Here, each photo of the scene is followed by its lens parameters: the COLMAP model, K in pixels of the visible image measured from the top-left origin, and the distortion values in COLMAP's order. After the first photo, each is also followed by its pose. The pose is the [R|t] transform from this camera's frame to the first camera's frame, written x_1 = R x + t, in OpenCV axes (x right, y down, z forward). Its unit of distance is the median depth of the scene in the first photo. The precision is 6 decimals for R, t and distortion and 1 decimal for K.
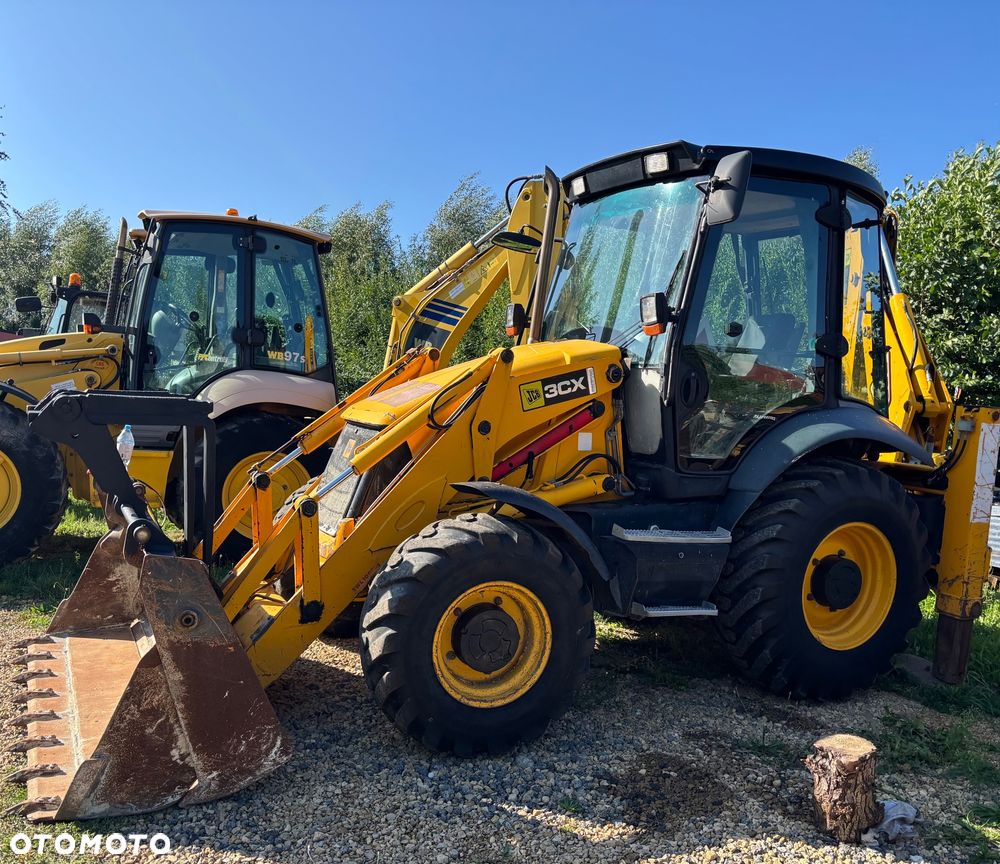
lens RADIAL K [[1084.4, 0, 381.8], [0, 1084.4, 432.1], [0, 0, 1]] dist [-0.016559, -0.006349]
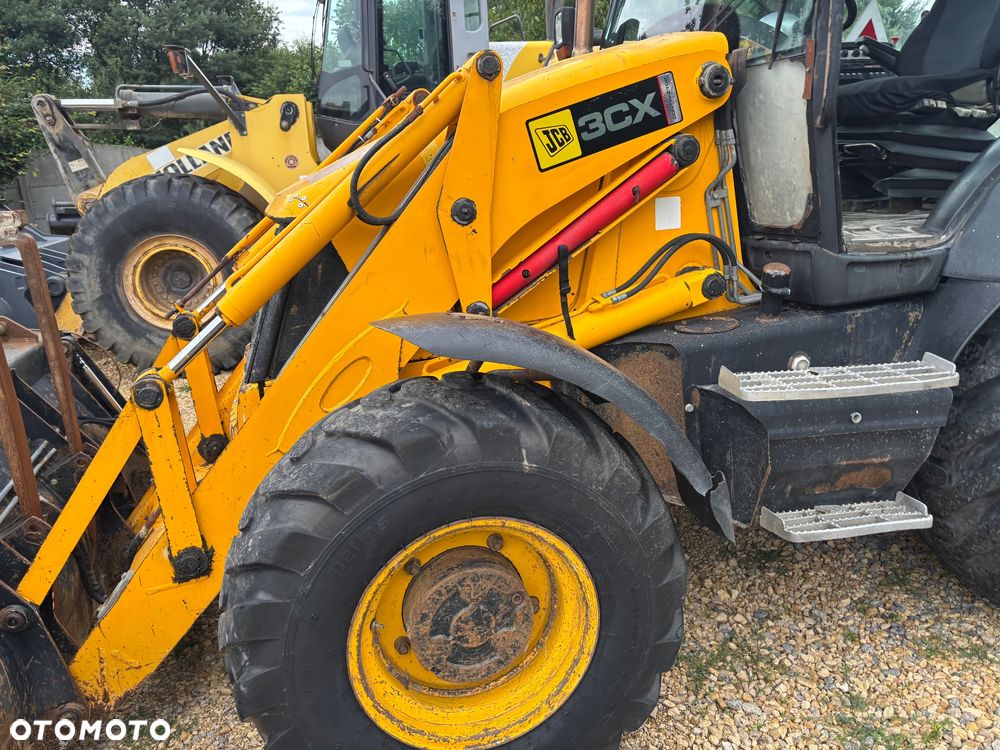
lens RADIAL K [[753.4, 0, 500.0], [0, 753.4, 375.0], [0, 0, 1]] dist [0.009056, 0.001751]
pose [[0.987328, -0.077951, -0.138231, 0.155537], [0.103854, 0.976002, 0.191399, 0.006139], [0.119994, -0.203330, 0.971730, 0.616268]]
